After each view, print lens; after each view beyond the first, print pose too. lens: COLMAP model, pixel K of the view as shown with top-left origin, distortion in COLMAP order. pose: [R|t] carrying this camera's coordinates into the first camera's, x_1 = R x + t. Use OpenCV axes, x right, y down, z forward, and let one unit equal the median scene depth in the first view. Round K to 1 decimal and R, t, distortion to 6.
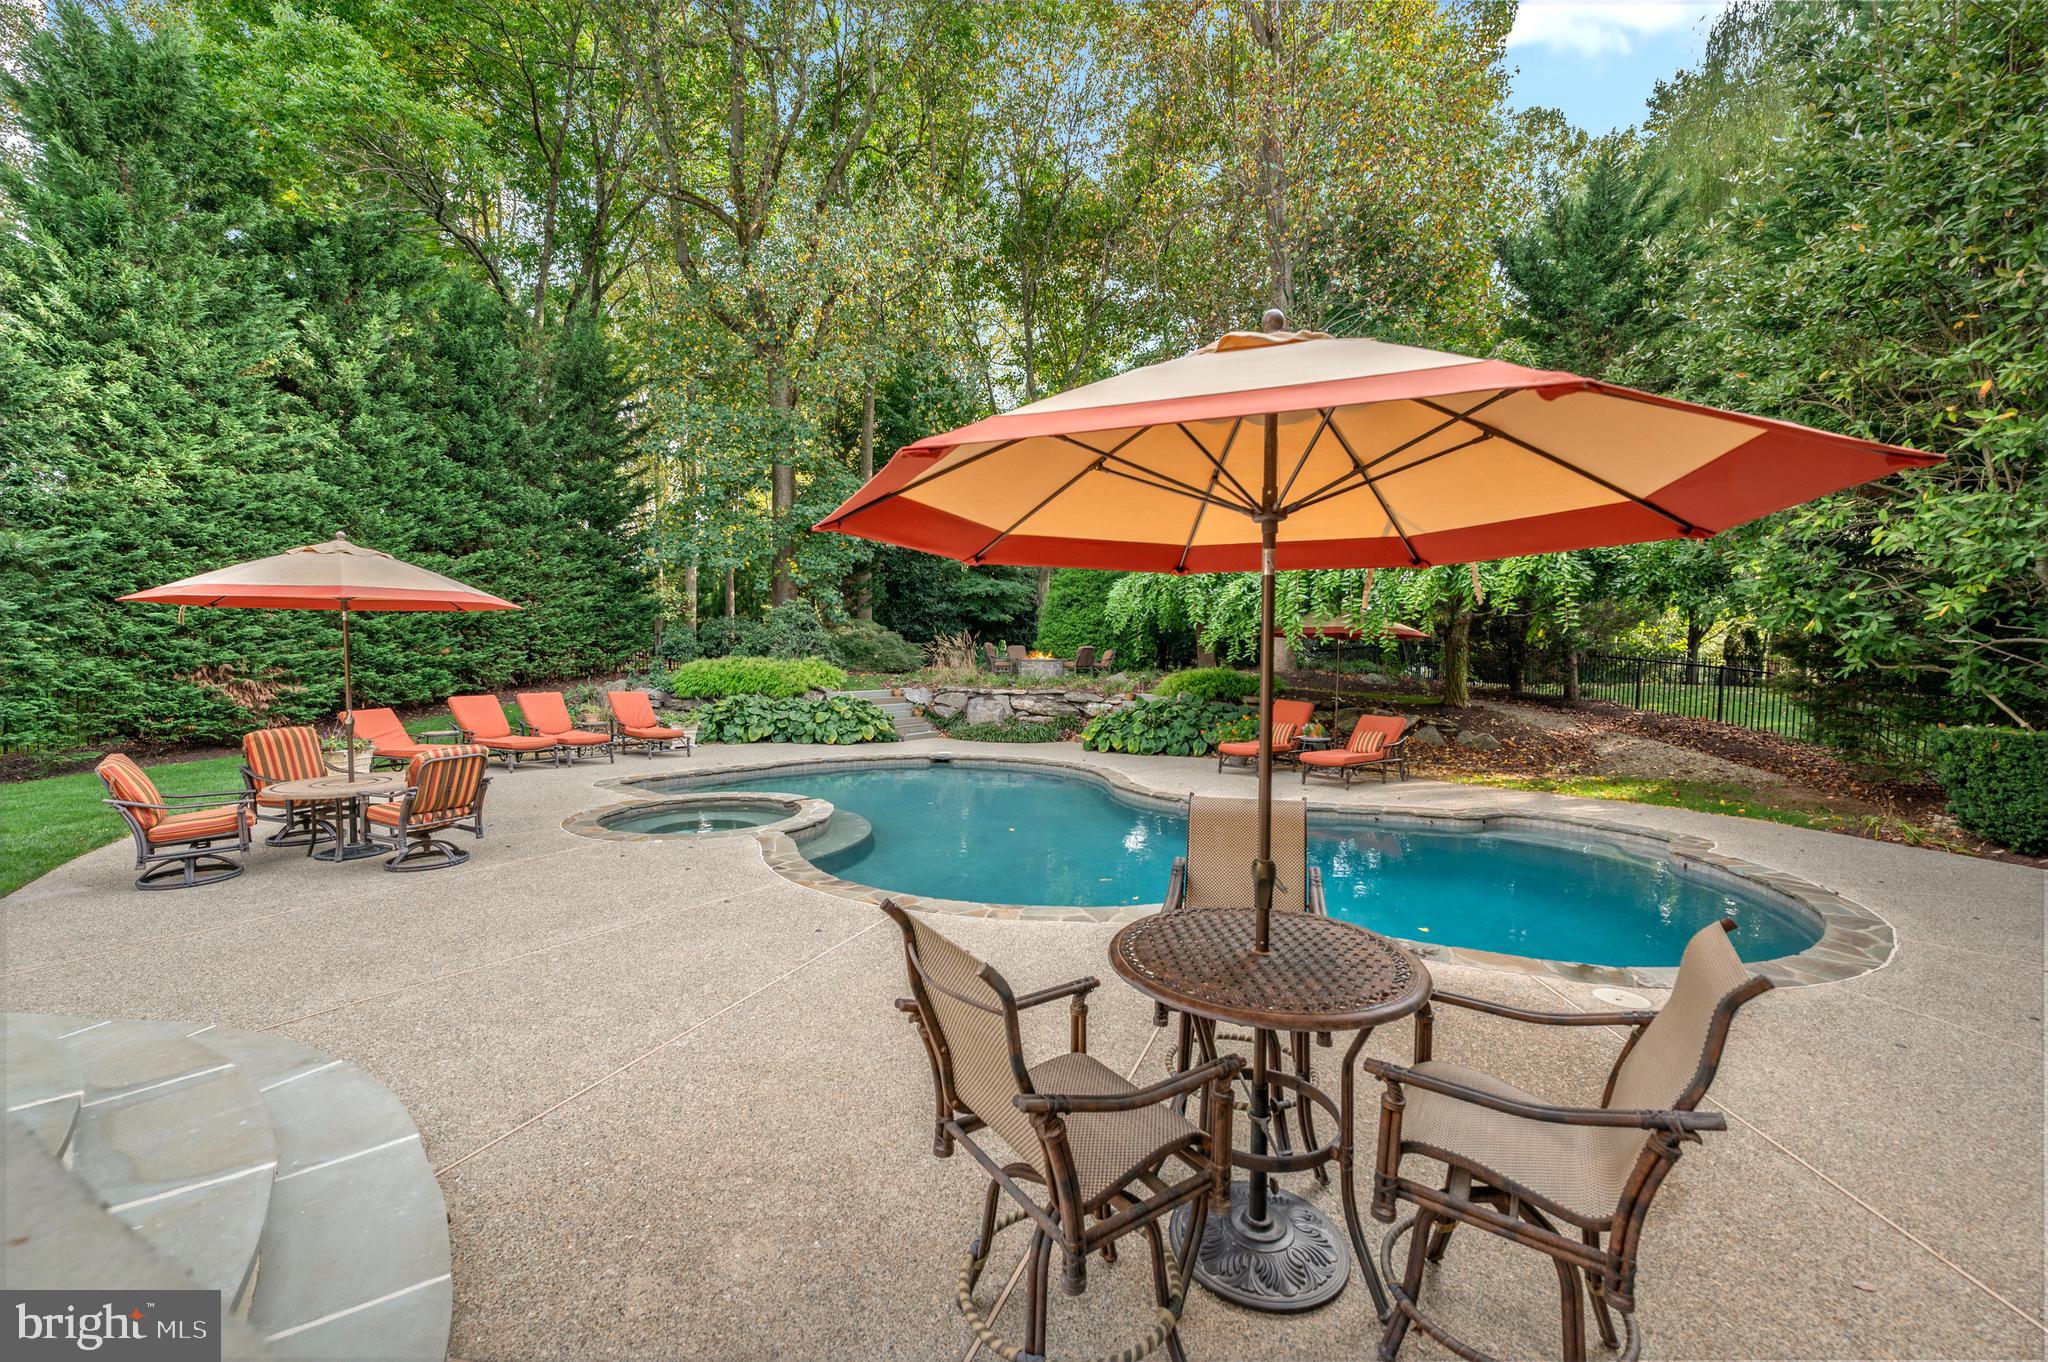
lens RADIAL K [[816.2, 0, 1033.9], [0, 816.2, 693.1], [0, 0, 1]] dist [-0.000650, 0.000167]
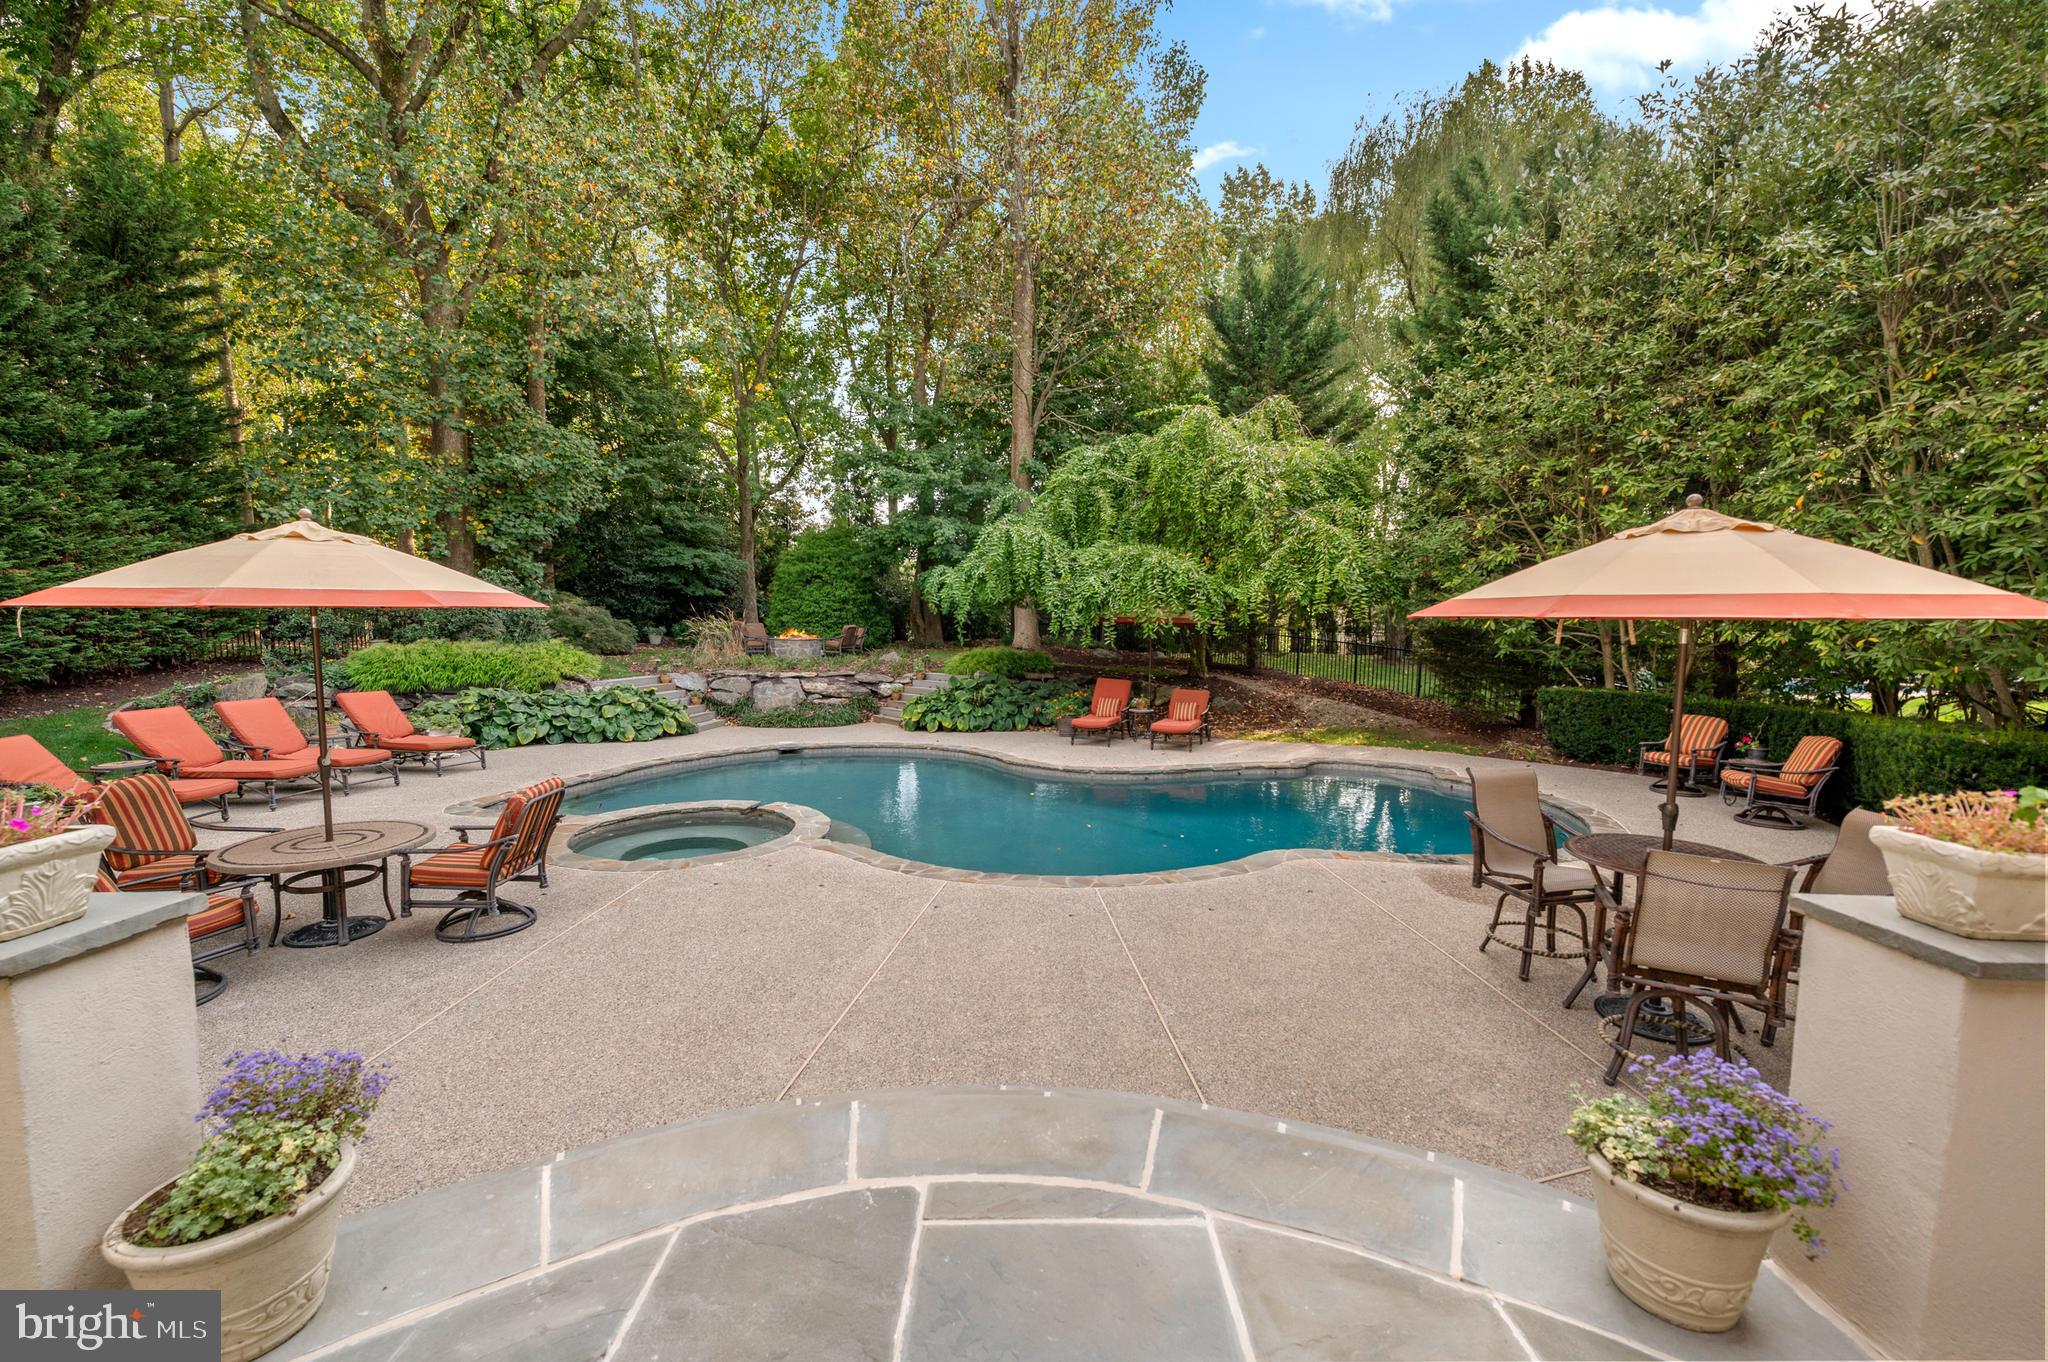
lens RADIAL K [[816.2, 0, 1033.9], [0, 816.2, 693.1], [0, 0, 1]] dist [-0.000650, 0.000167]
pose [[0.886135, -0.040603, 0.461645, -0.258157], [0.021101, 0.998656, 0.047332, -0.021934], [-0.462946, -0.032202, 0.885801, 0.011752]]
